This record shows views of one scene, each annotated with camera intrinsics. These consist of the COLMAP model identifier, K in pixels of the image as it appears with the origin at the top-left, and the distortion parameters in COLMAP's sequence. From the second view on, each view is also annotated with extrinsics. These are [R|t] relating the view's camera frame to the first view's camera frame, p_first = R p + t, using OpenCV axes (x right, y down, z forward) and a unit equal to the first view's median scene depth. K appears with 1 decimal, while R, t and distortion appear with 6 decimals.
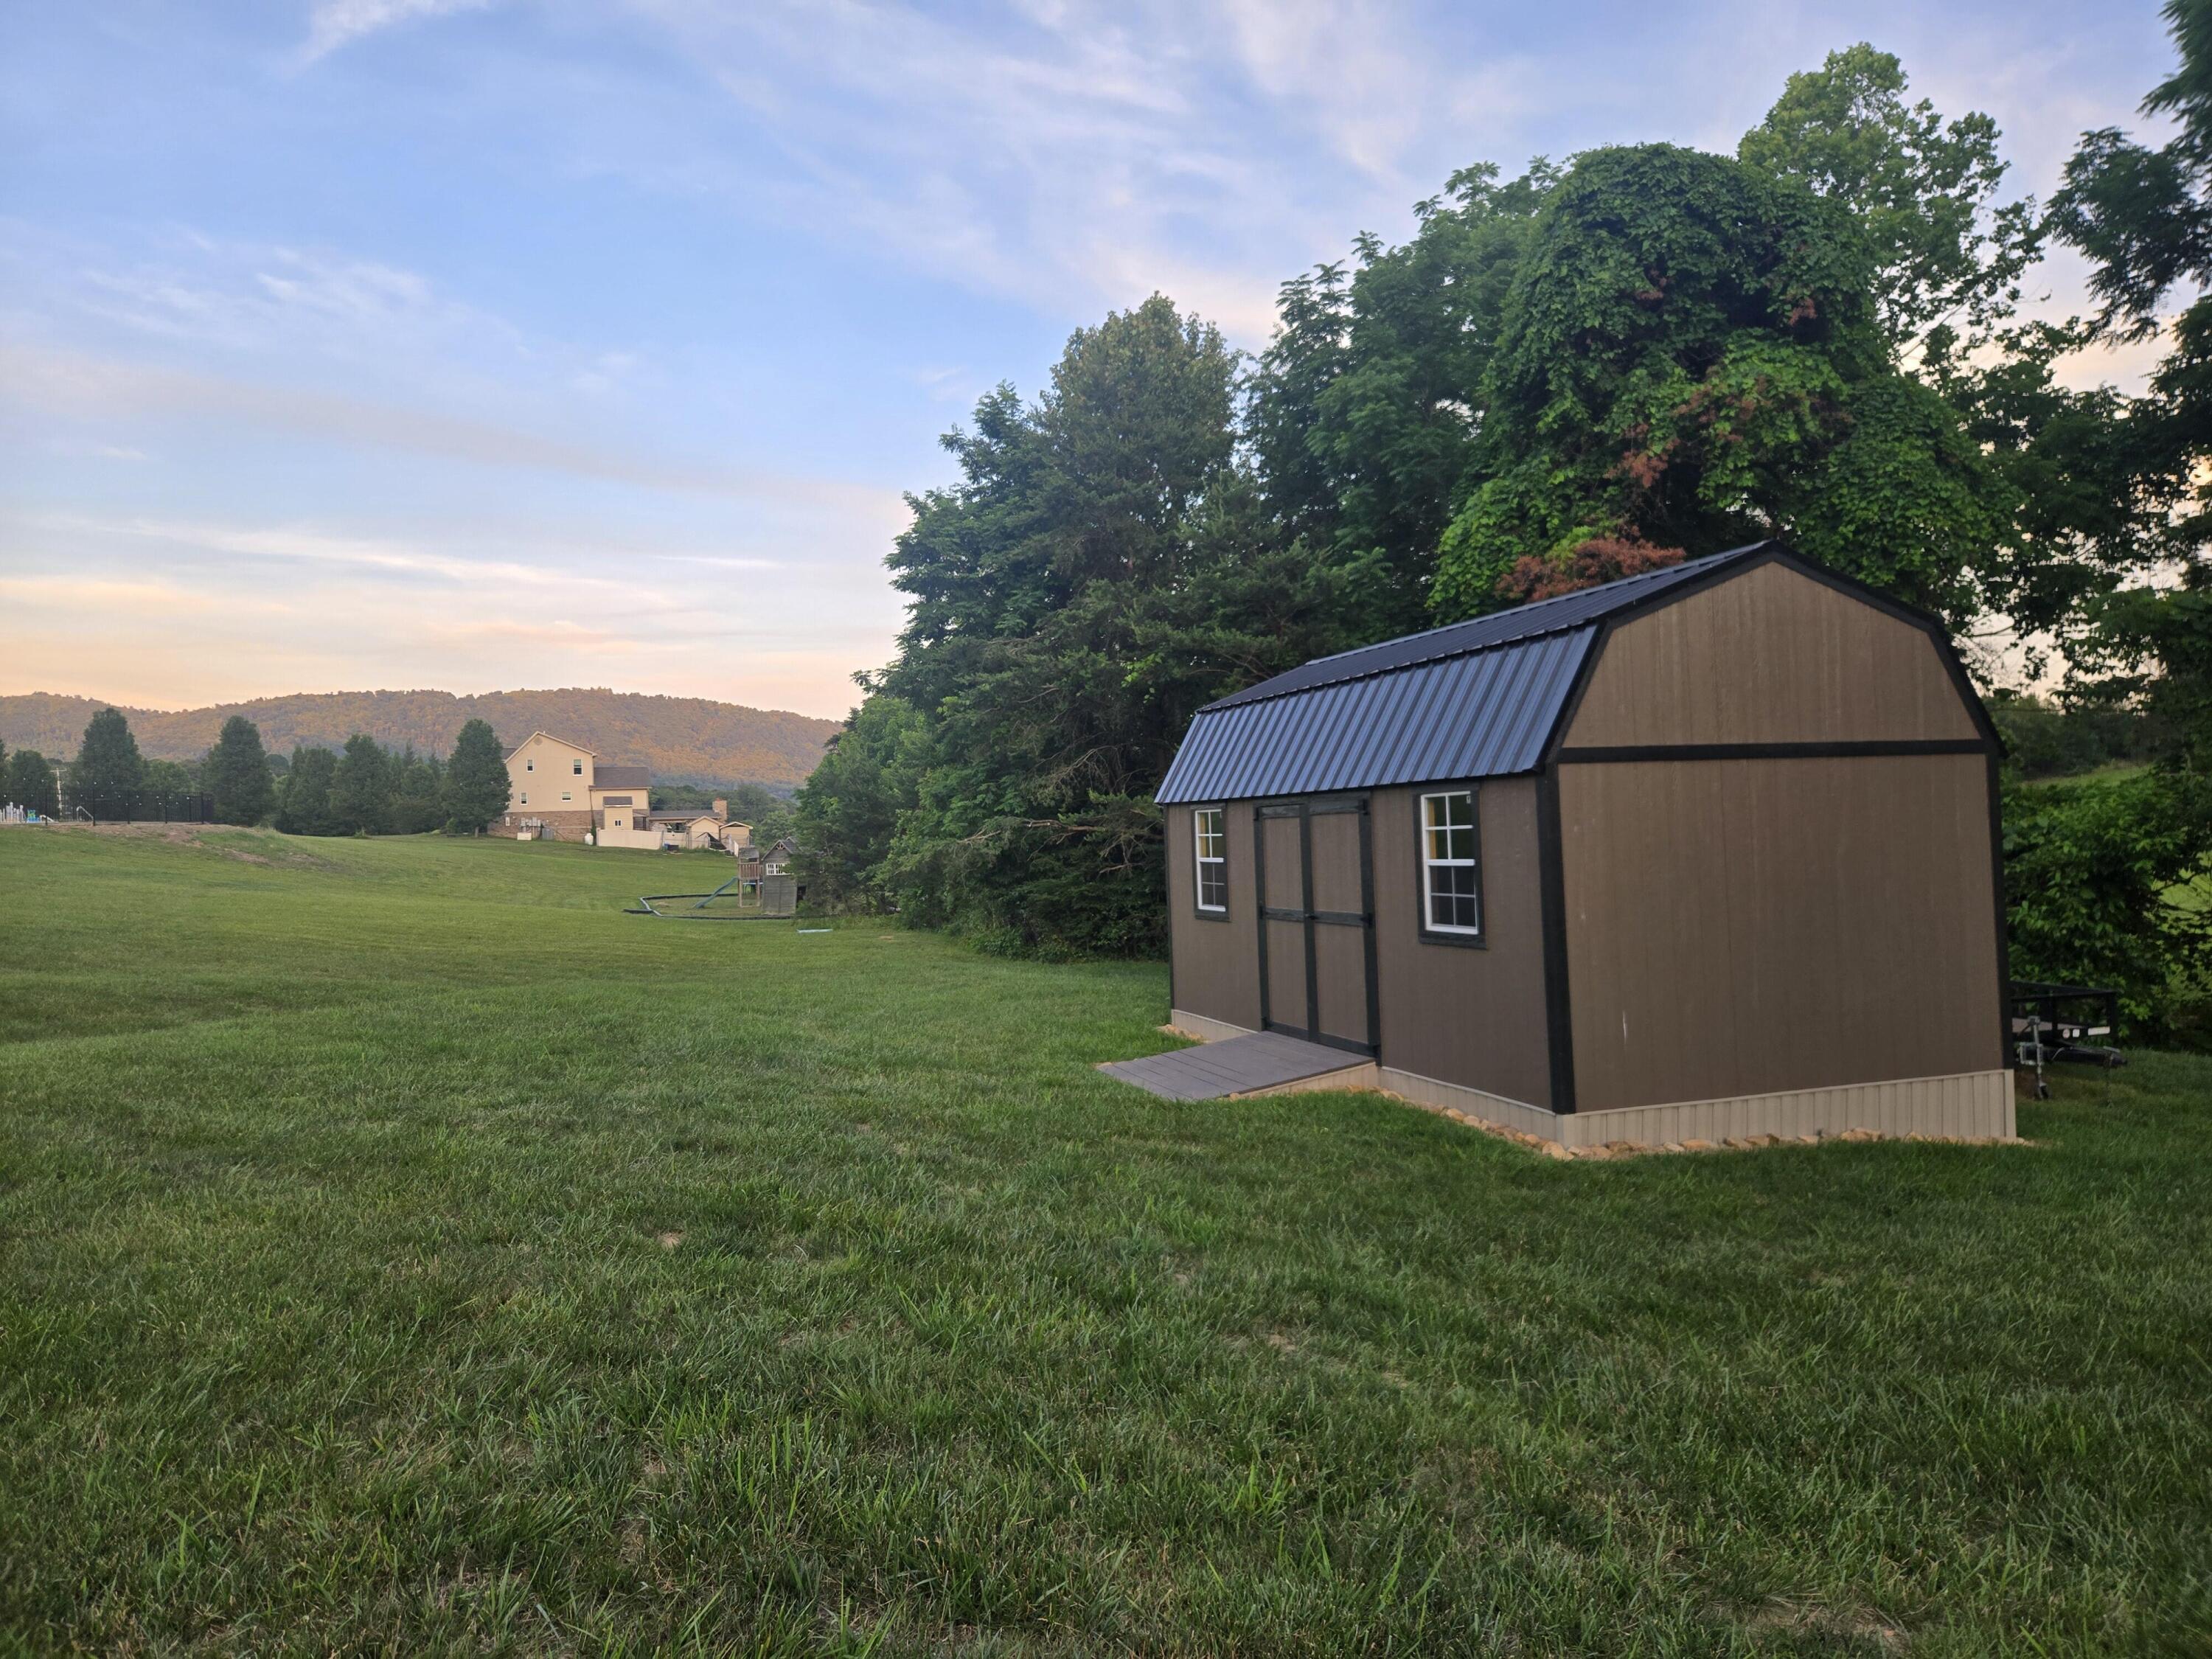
lens RADIAL K [[1497.9, 0, 1098.2], [0, 1497.9, 813.6], [0, 0, 1]] dist [0.008184, 0.004708]
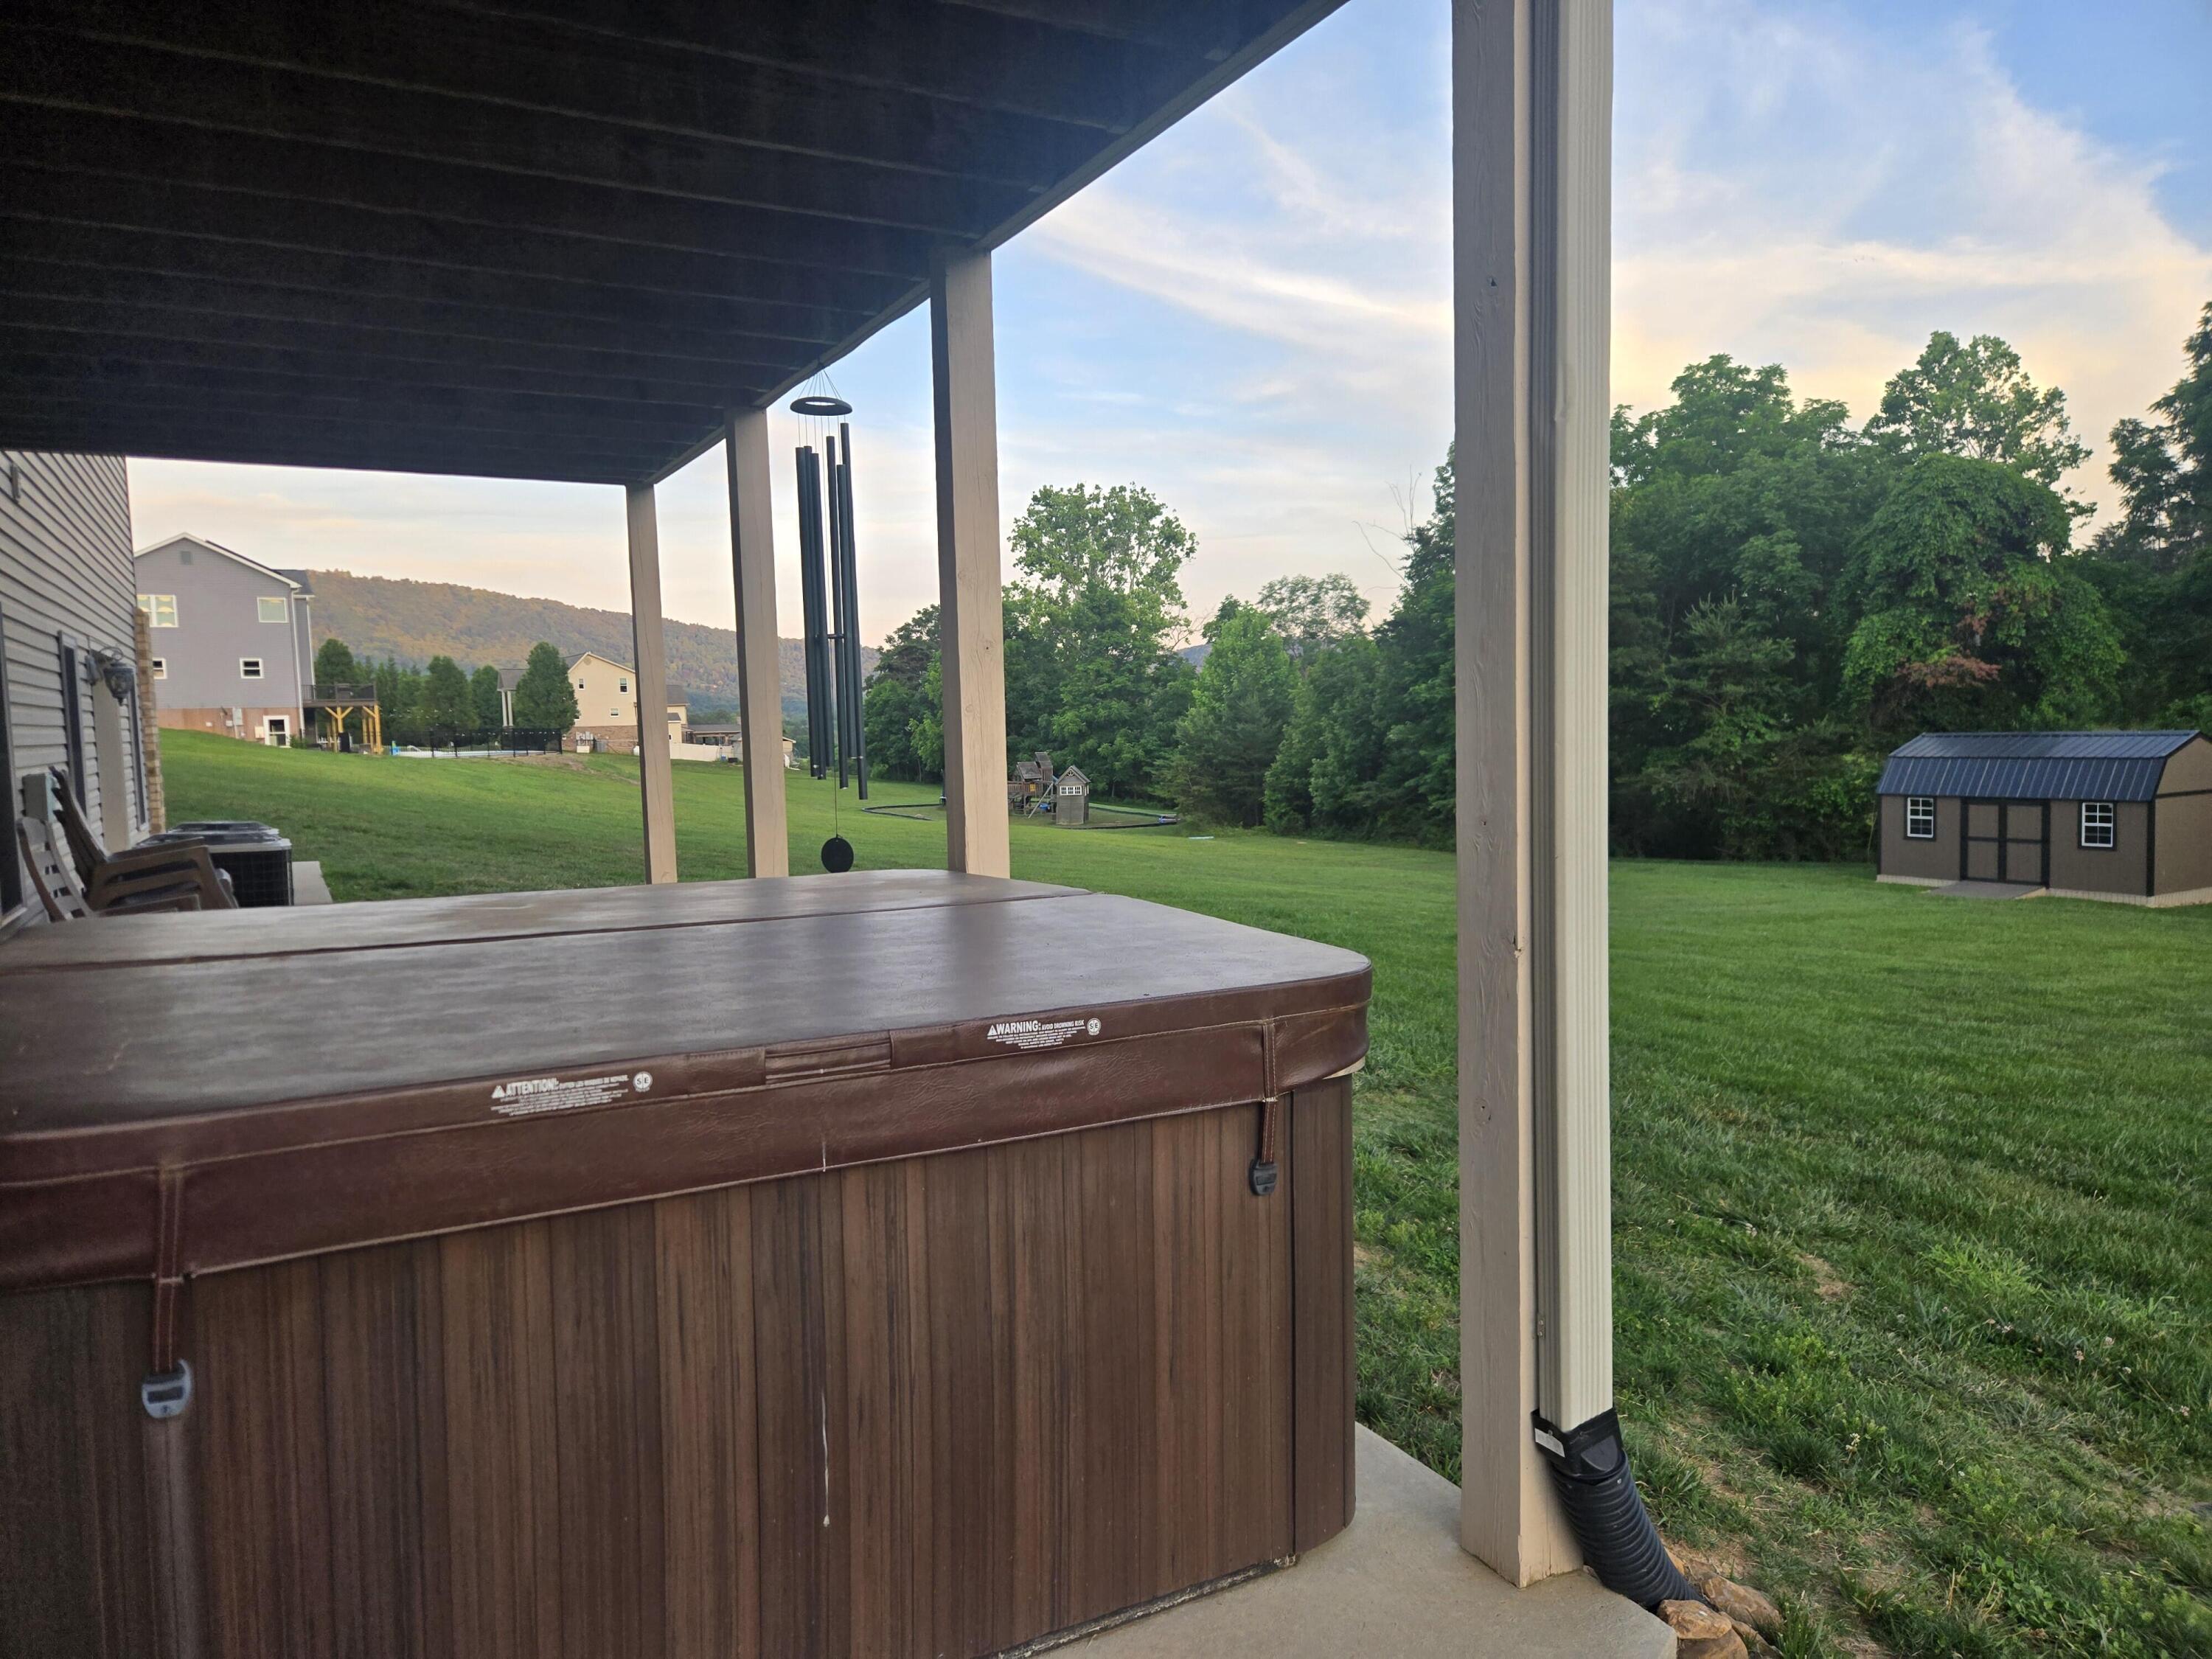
lens RADIAL K [[1497.9, 0, 1113.4], [0, 1497.9, 843.6], [0, 0, 1]] dist [0.008184, 0.004708]
pose [[0.987530, -0.012160, 0.156959, -1.127583], [-0.002101, 0.995906, 0.090372, -0.102647], [-0.157416, -0.089575, 0.983462, -0.895434]]
